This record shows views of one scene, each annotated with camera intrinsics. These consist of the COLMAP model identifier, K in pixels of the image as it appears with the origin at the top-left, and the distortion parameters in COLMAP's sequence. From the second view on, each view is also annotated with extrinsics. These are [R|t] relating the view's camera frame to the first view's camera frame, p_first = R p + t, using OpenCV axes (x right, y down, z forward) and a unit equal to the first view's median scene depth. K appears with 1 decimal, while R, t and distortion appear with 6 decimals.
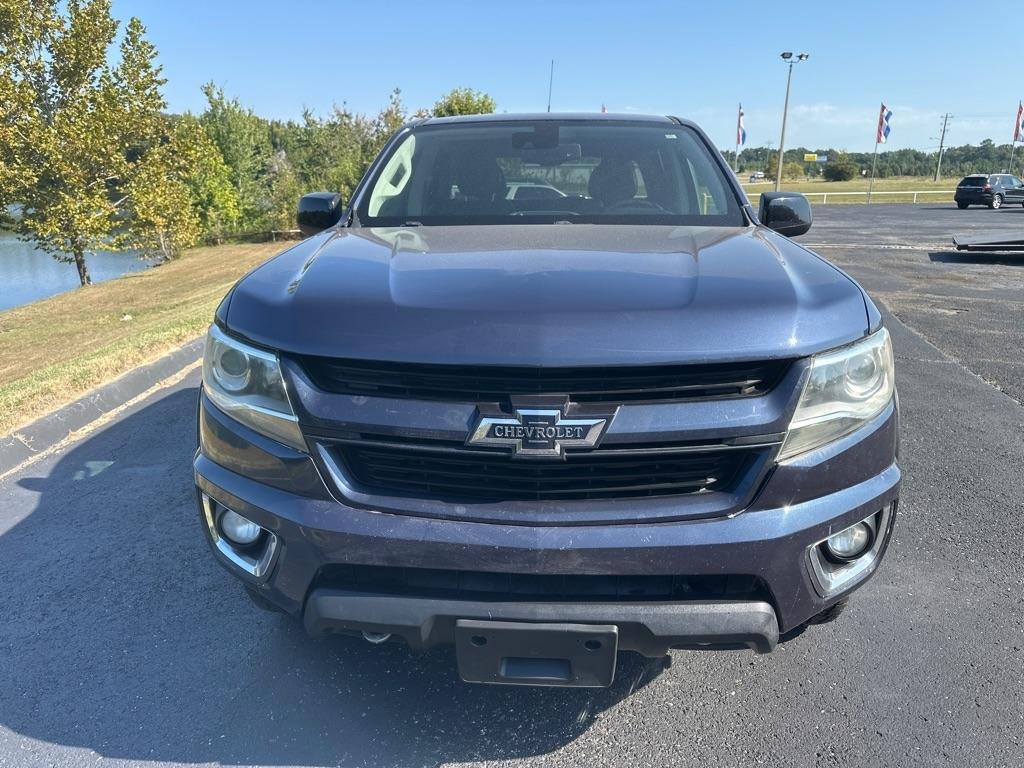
lens RADIAL K [[724.6, 0, 510.7], [0, 724.6, 393.9], [0, 0, 1]] dist [0.010657, -0.021277]
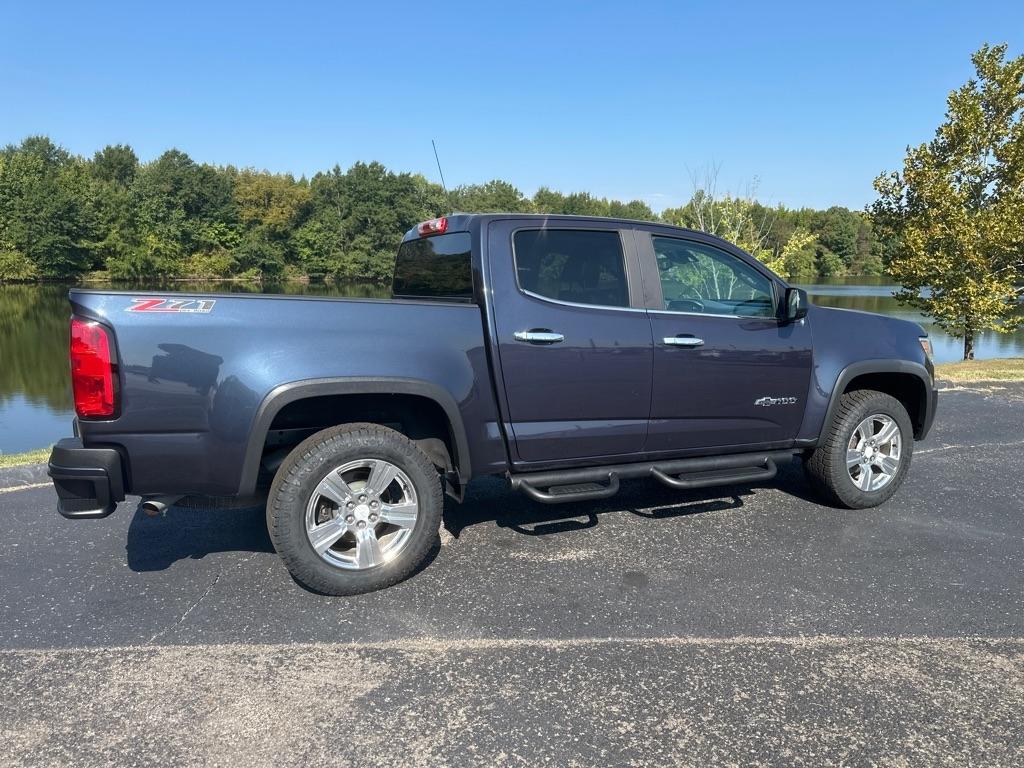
lens RADIAL K [[712.5, 0, 511.1], [0, 712.5, 395.5], [0, 0, 1]] dist [0.127469, -0.202972]
pose [[0.406965, 0.172429, -0.897022, 0.119515], [-0.266135, 0.961799, 0.064139, 0.014845], [0.873814, 0.212627, 0.437308, -0.066964]]
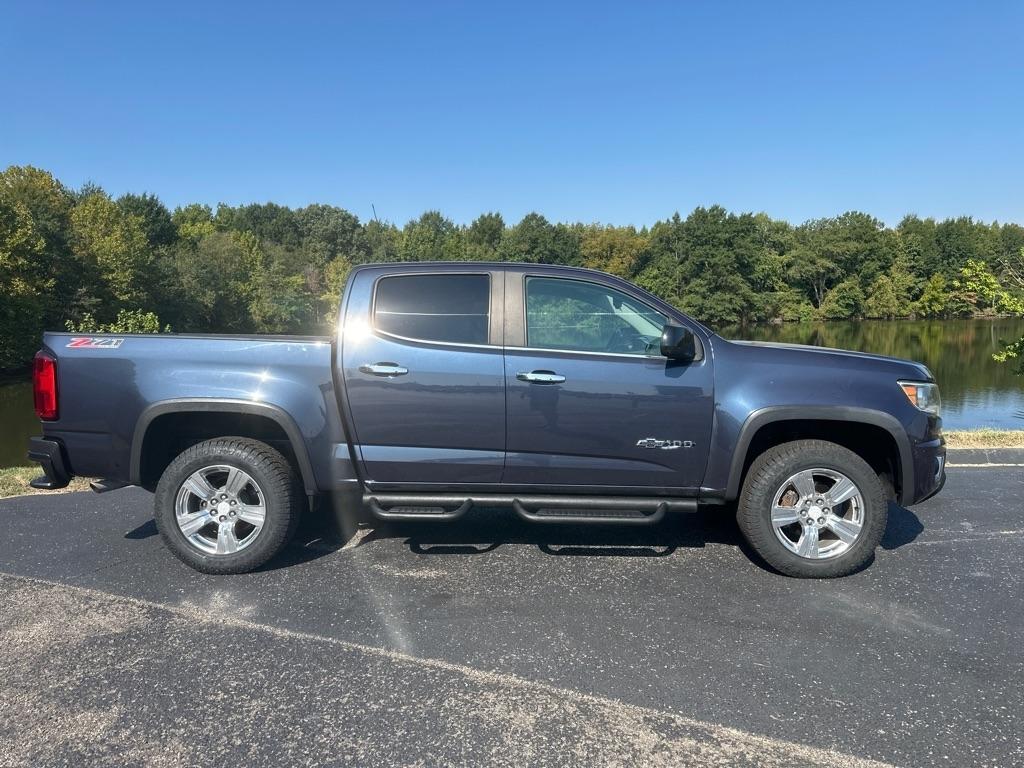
lens RADIAL K [[715.8, 0, 515.8], [0, 715.8, 386.8], [0, 0, 1]] dist [0.109236, -0.156339]
pose [[-0.039733, 0.112312, -0.992878, 0.144335], [-0.262491, 0.957590, 0.118825, -0.006118], [0.964116, 0.265343, -0.008567, 0.007682]]
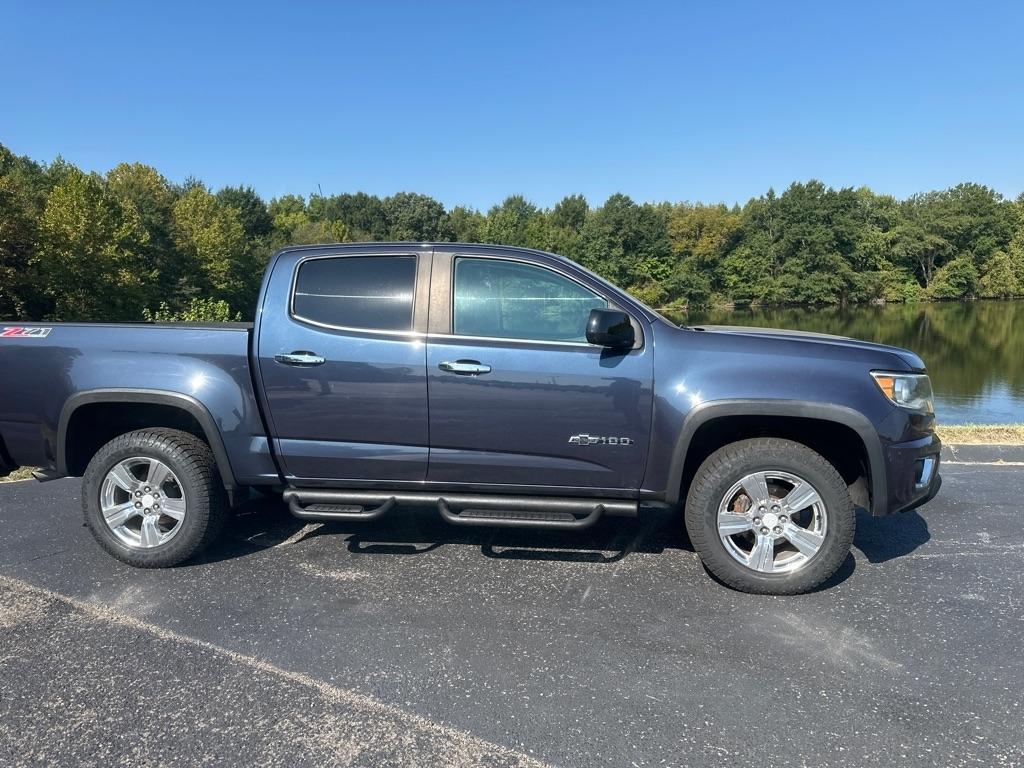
lens RADIAL K [[715.4, 0, 514.5], [0, 715.4, 398.9], [0, 0, 1]] dist [0.105212, -0.166449]
pose [[-0.159886, 0.149068, -0.975815, 0.131192], [-0.246952, 0.951058, 0.185748, -0.012489], [0.955746, 0.270679, -0.115248, 0.032680]]
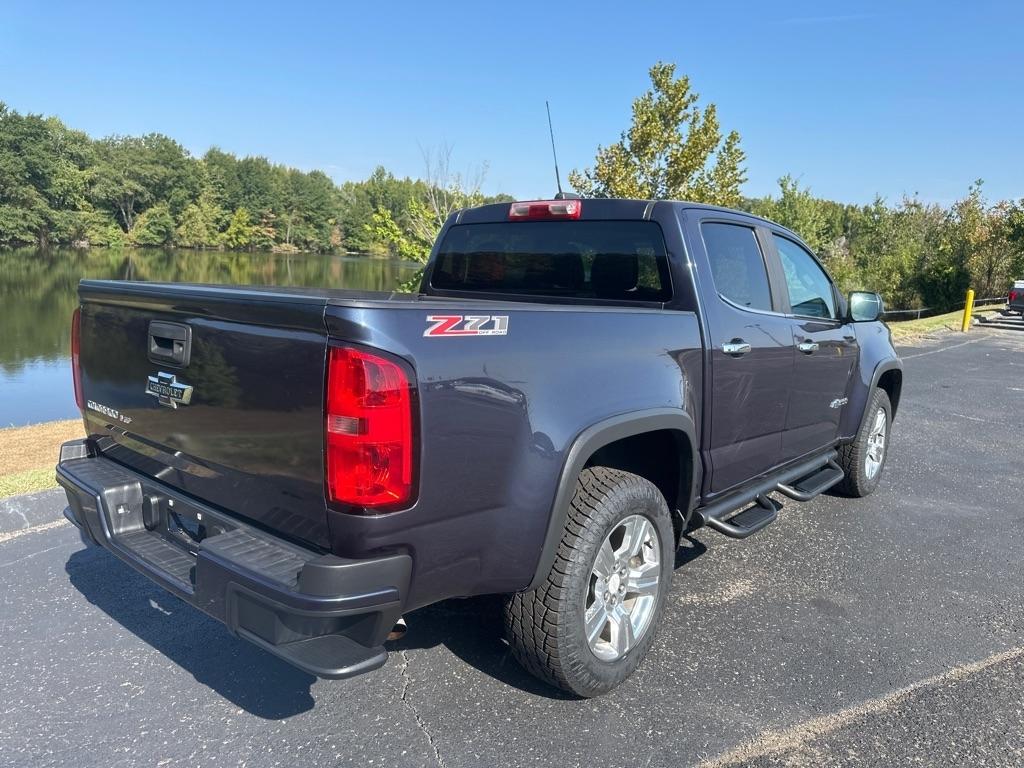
lens RADIAL K [[724.6, 0, 510.7], [0, 724.6, 393.9], [0, 0, 1]] dist [0.010657, -0.021277]
pose [[0.750079, 0.173734, -0.638120, 0.060723], [-0.239032, 0.970869, -0.016642, 0.026732], [0.616640, 0.165014, 0.769757, -0.109193]]
